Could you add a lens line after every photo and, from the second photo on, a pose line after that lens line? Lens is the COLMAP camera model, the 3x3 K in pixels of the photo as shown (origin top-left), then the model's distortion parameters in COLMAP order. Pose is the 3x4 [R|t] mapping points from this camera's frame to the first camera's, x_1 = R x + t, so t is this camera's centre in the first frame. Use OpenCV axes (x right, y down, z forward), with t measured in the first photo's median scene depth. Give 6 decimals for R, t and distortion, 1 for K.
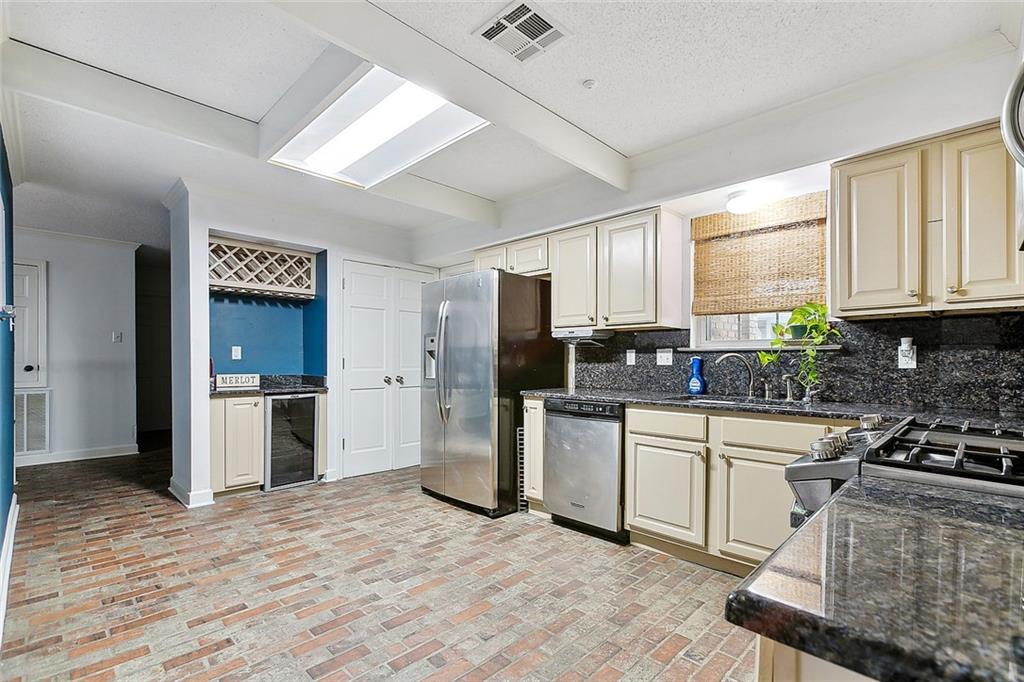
lens RADIAL K [[466.3, 0, 523.3], [0, 466.3, 360.4], [0, 0, 1]] dist [-0.001053, 0.003483]
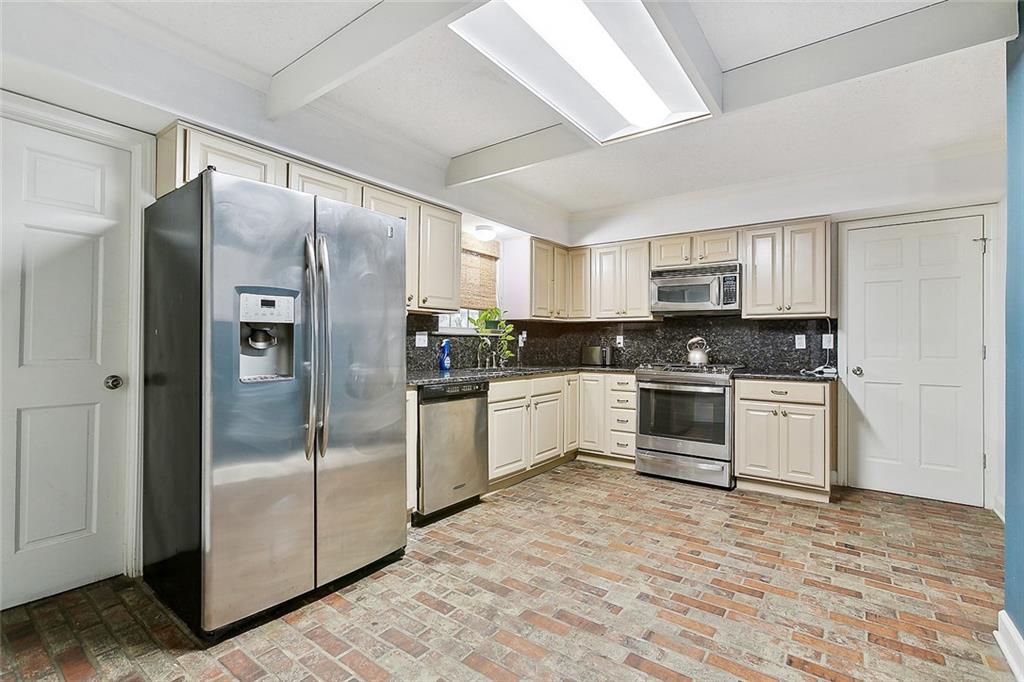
lens RADIAL K [[466.3, 0, 512.0], [0, 466.3, 341.4], [0, 0, 1]] dist [-0.001053, 0.003483]
pose [[-0.134839, 0.000132, 0.990867, -0.956964], [-0.010446, 0.999944, -0.001555, -0.002831], [-0.990812, -0.010560, -0.134830, 1.095930]]
